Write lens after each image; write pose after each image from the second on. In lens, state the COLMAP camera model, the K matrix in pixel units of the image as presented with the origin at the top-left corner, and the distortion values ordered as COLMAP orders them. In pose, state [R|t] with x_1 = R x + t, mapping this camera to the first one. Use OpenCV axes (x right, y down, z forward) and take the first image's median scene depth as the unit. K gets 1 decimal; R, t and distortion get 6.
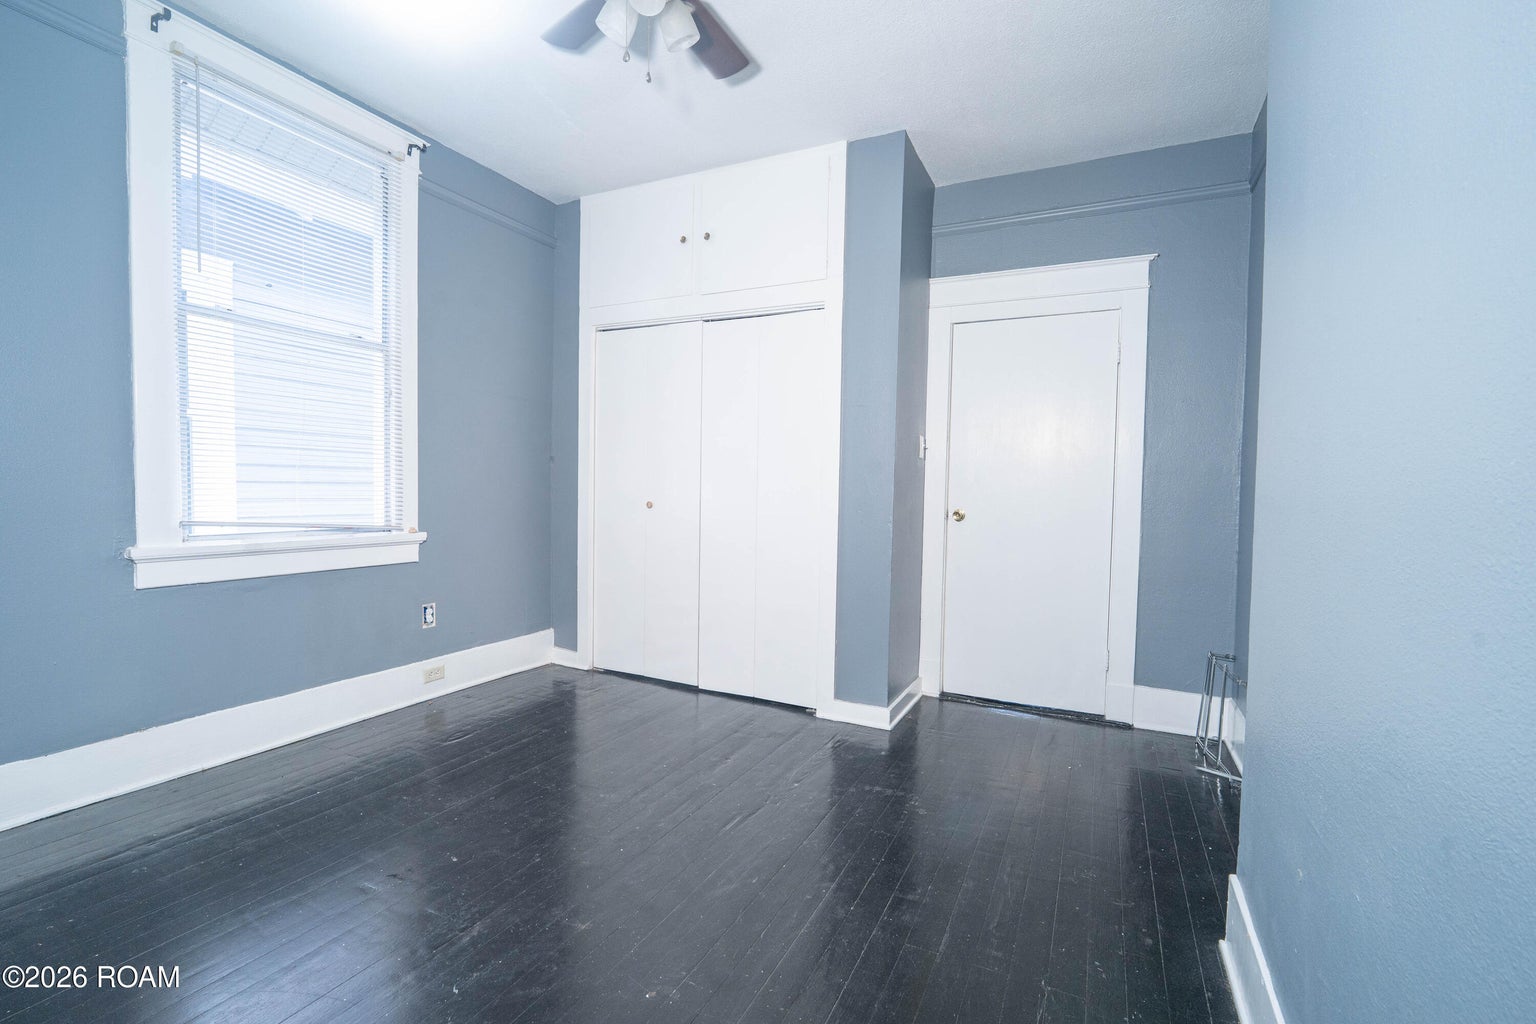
lens RADIAL K [[685.4, 0, 808.4], [0, 685.4, 518.8], [0, 0, 1]] dist [-0.001427, 0.001352]
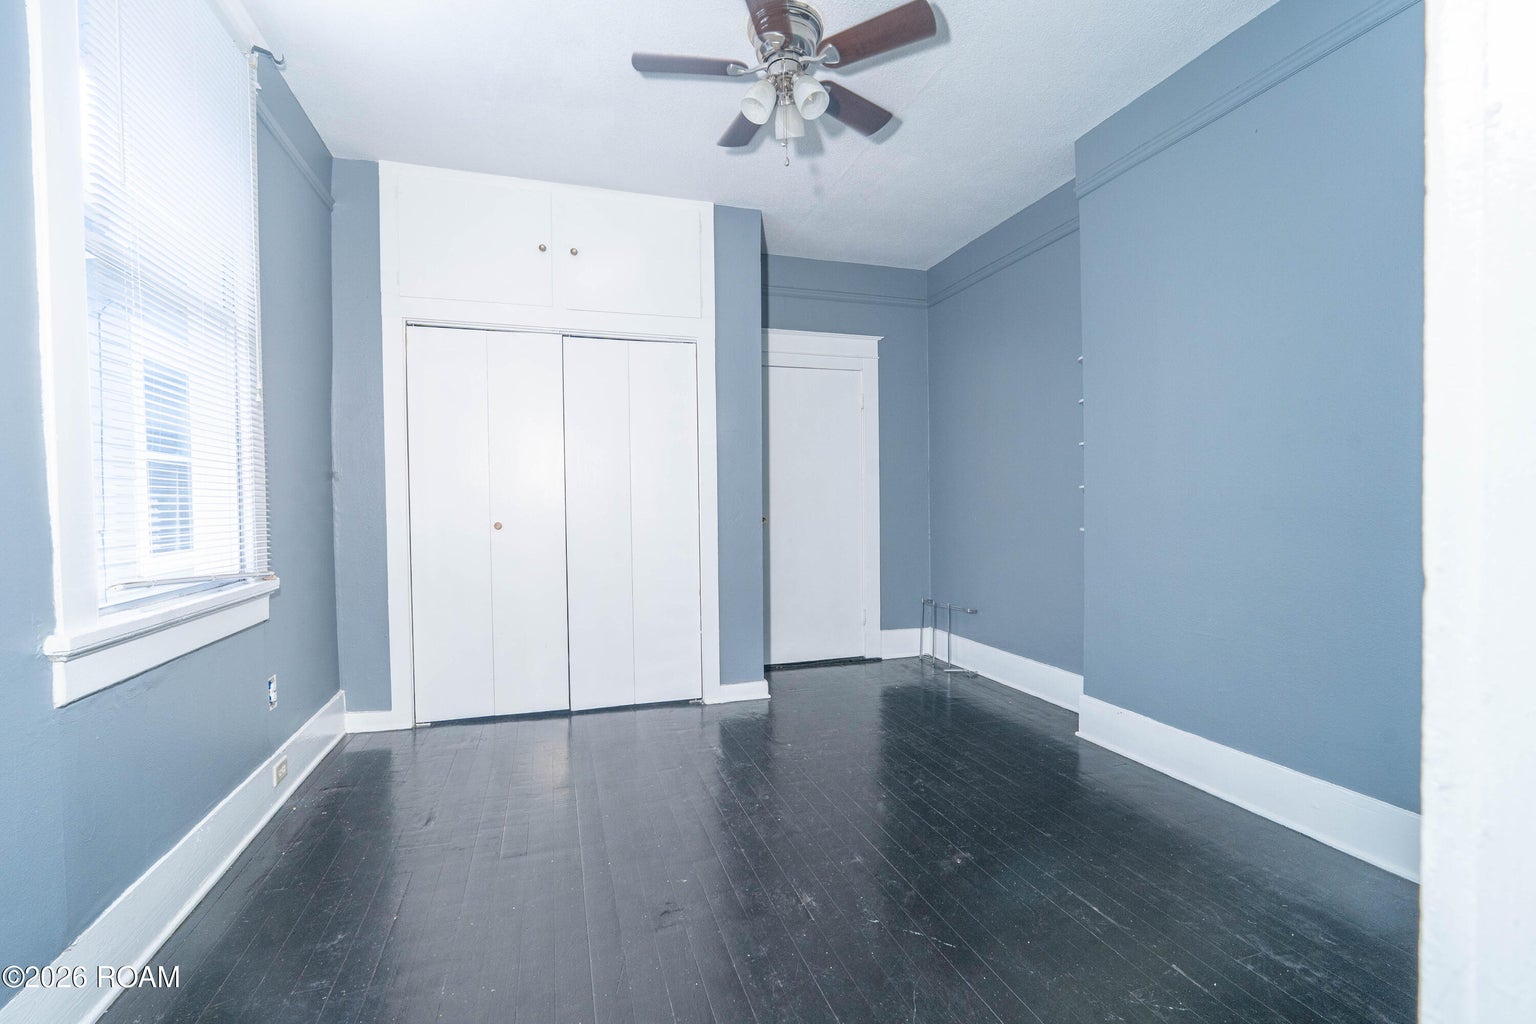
lens RADIAL K [[685.4, 0, 768.8], [0, 685.4, 524.3], [0, 0, 1]] dist [-0.001427, 0.001352]
pose [[0.724418, -0.053576, 0.687275, -0.680414], [0.055878, 0.998258, 0.018920, -0.023251], [-0.687092, 0.024698, 0.726150, 0.101974]]
